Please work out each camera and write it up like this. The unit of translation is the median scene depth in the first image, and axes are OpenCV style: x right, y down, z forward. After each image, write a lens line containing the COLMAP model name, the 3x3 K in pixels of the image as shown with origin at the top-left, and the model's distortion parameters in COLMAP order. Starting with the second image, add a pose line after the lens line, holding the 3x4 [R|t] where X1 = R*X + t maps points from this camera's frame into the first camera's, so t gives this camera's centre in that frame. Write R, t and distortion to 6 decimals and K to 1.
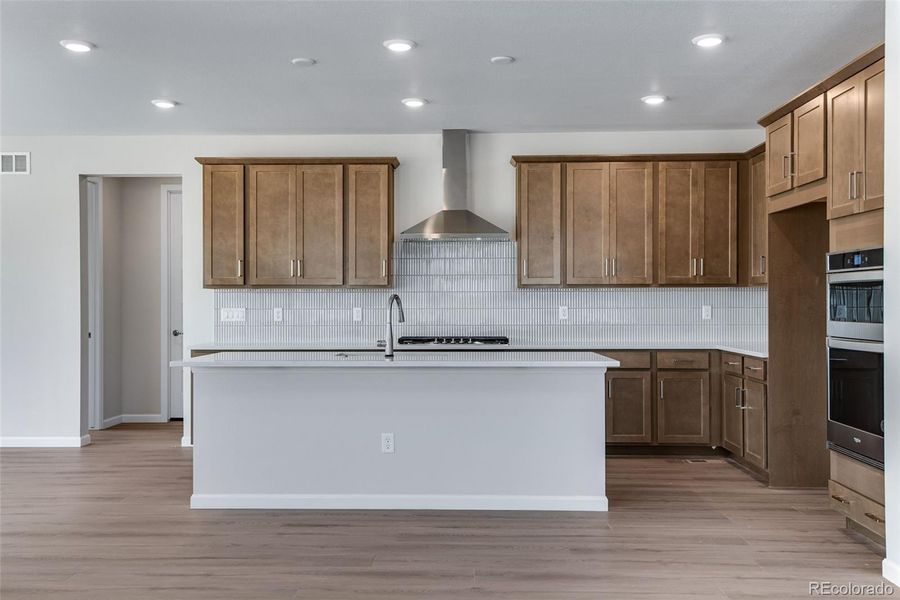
lens RADIAL K [[887.4, 0, 435.9], [0, 887.4, 298.2], [0, 0, 1]] dist [0.070879, -0.012948]
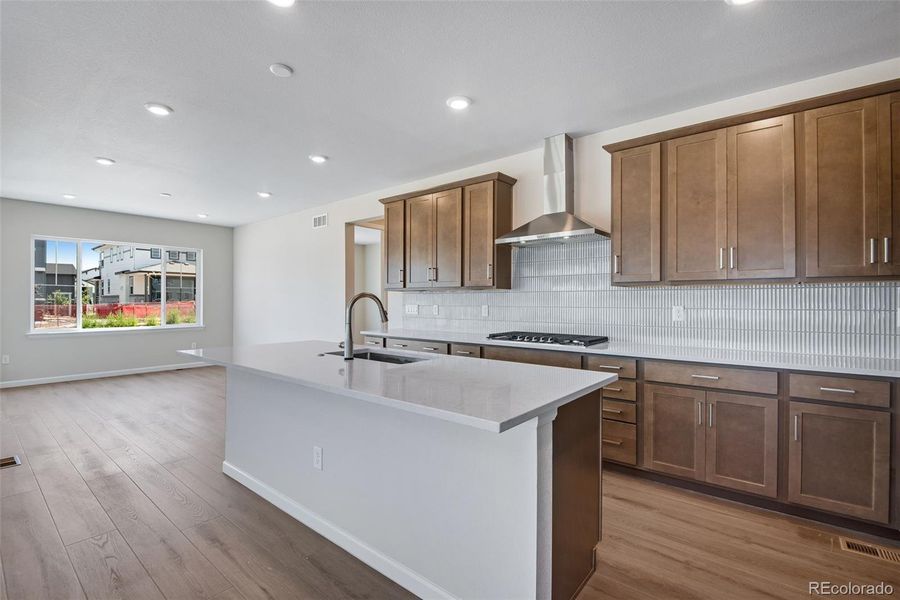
lens RADIAL K [[413.2, 0, 440.8], [0, 413.2, 300.4], [0, 0, 1]] dist [0.003018, -0.010525]
pose [[0.786819, 0.001942, -0.617181, 0.218781], [0.000583, 0.999992, 0.003890, 0.001551], [0.617184, -0.003421, 0.786812, 0.541704]]
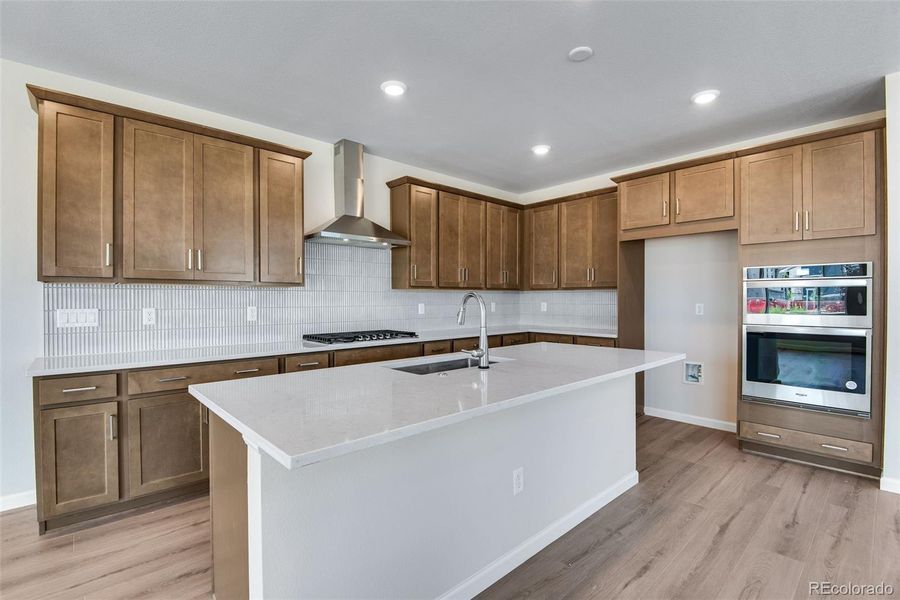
lens RADIAL K [[414.1, 0, 445.0], [0, 414.1, 302.9], [0, 0, 1]] dist [-0.018858, -0.000277]
pose [[0.716734, -0.004707, 0.697330, -0.255864], [-0.002748, 0.999950, 0.009573, 0.002008], [-0.697341, -0.008778, 0.716686, 0.569223]]
